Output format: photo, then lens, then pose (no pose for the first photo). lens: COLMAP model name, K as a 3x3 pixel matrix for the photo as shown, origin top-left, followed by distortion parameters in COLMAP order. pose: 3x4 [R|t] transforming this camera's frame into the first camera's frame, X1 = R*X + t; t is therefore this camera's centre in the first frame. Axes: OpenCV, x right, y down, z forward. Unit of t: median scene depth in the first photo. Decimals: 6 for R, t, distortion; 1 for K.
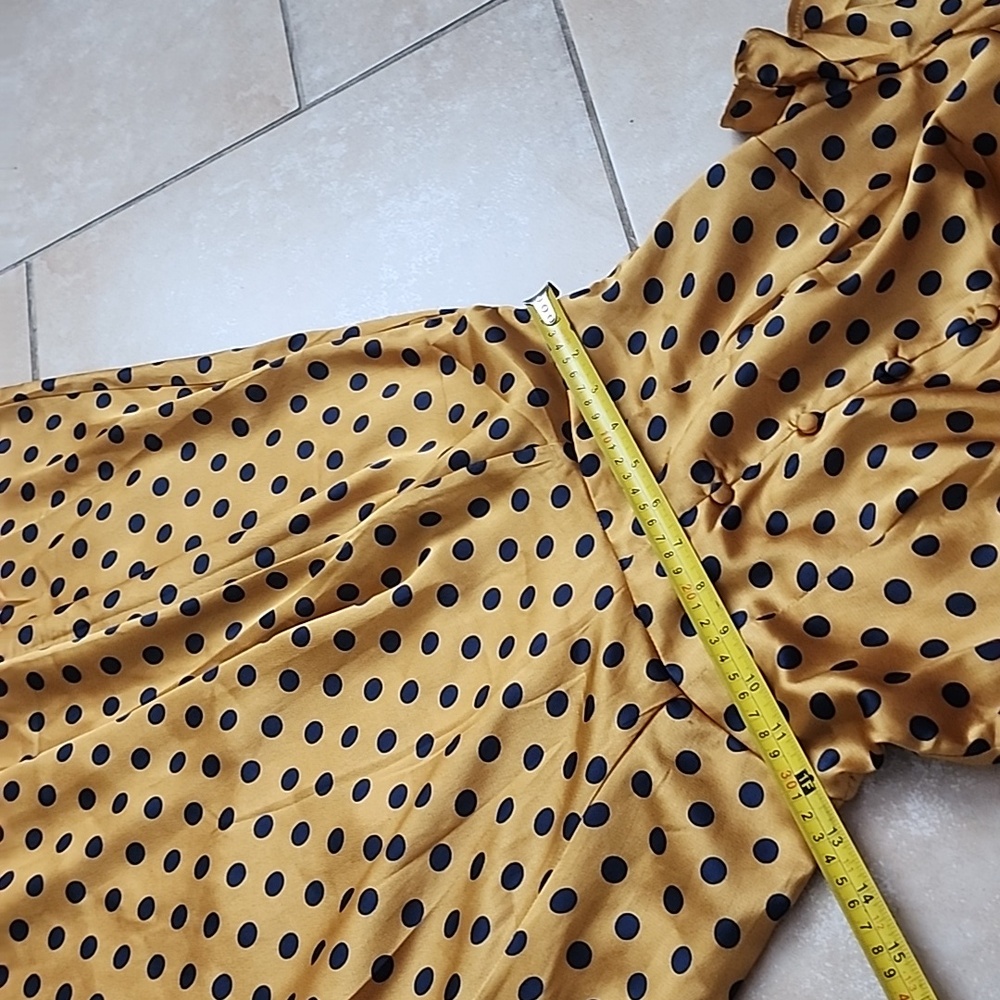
lens RADIAL K [[1424.3, 0, 500.0], [0, 1424.3, 500.0], [0, 0, 1]] dist [0.191504, -0.561123]
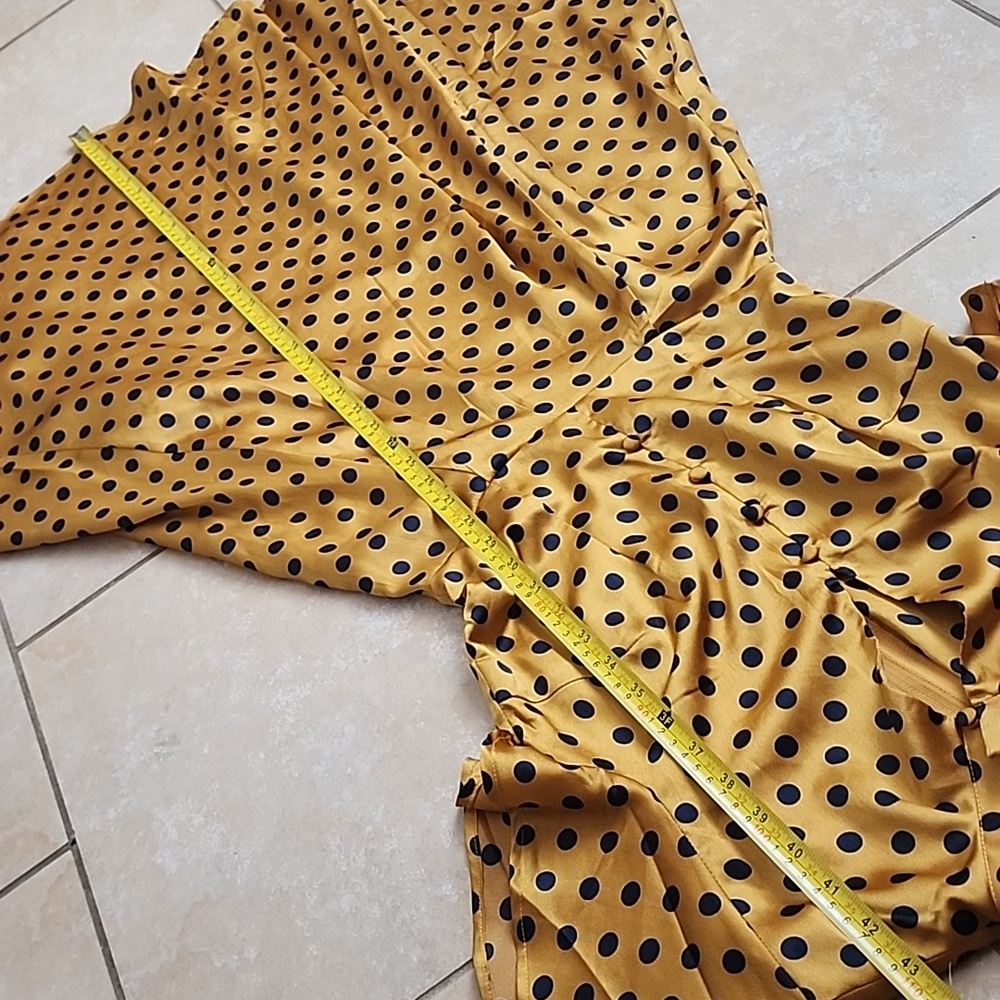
lens RADIAL K [[1424.3, 0, 500.0], [0, 1424.3, 500.0], [0, 0, 1]] dist [0.191504, -0.561123]
pose [[0.380333, 0.882906, -0.275361, 0.453789], [-0.717743, 0.469545, 0.514172, -0.497579], [0.583260, 0.002082, 0.812283, -0.109410]]
